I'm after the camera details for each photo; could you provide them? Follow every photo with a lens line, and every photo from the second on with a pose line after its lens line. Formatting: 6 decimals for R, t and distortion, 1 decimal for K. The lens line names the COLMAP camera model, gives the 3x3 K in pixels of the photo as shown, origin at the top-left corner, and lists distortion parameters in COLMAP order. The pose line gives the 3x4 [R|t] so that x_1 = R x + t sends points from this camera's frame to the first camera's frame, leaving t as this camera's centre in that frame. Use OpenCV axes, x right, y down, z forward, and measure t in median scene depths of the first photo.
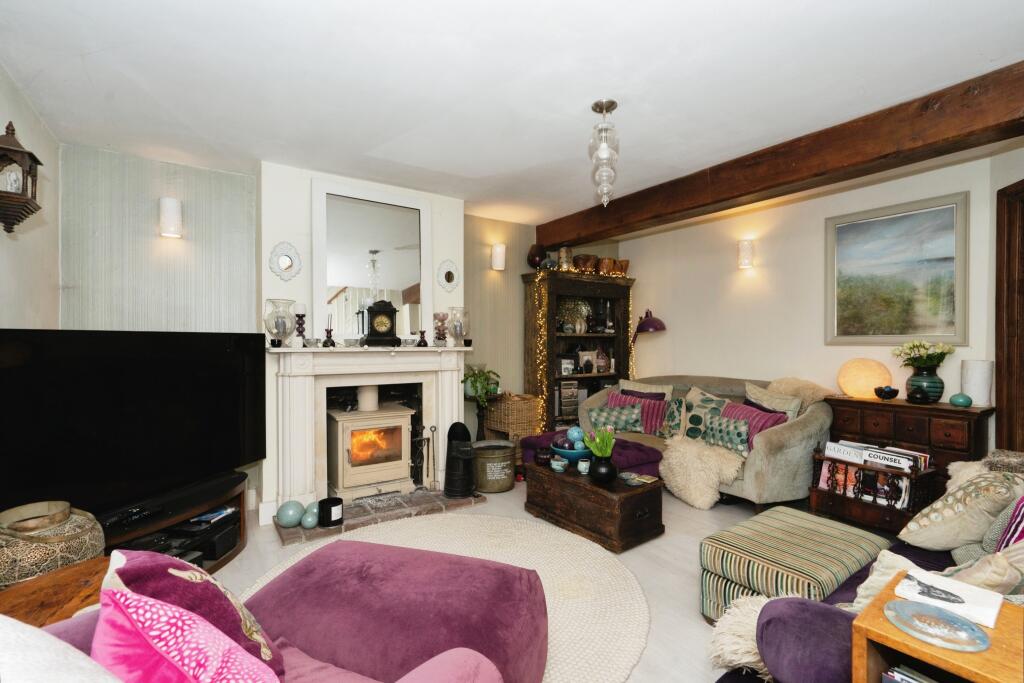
lens RADIAL K [[464.7, 0, 515.6], [0, 464.7, 341.7], [0, 0, 1]] dist [-0.001079, -0.000109]
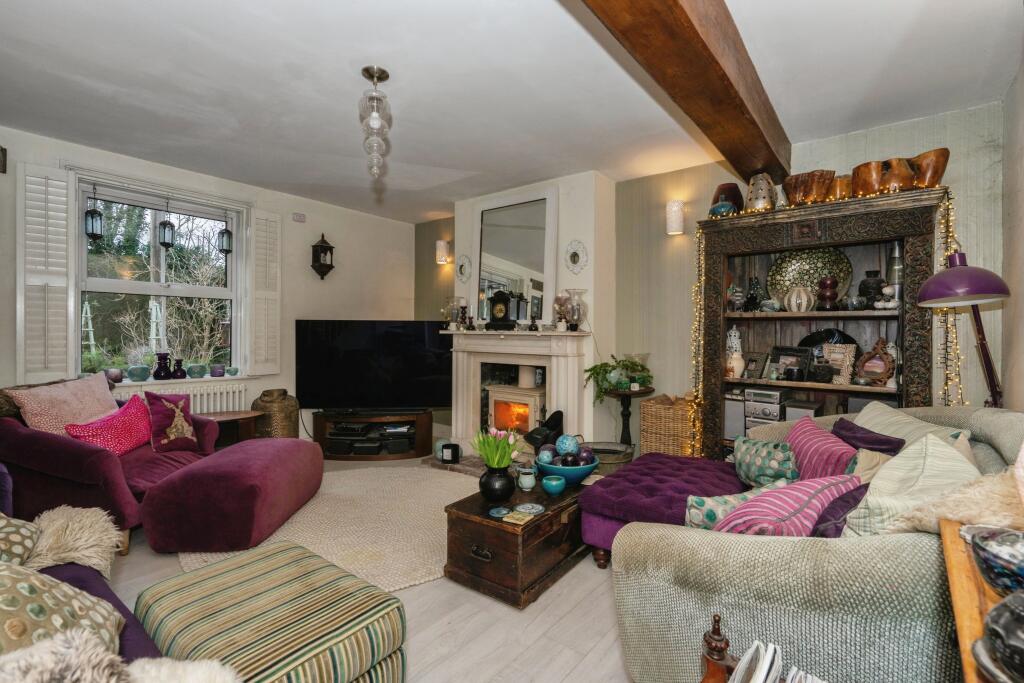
lens RADIAL K [[464.7, 0, 515.6], [0, 464.7, 341.7], [0, 0, 1]] dist [-0.001079, -0.000109]
pose [[0.300290, 0.024070, -0.953544, 0.829295], [-0.005653, 0.999709, 0.023454, 0.011444], [0.953831, -0.001652, 0.300338, 0.688598]]
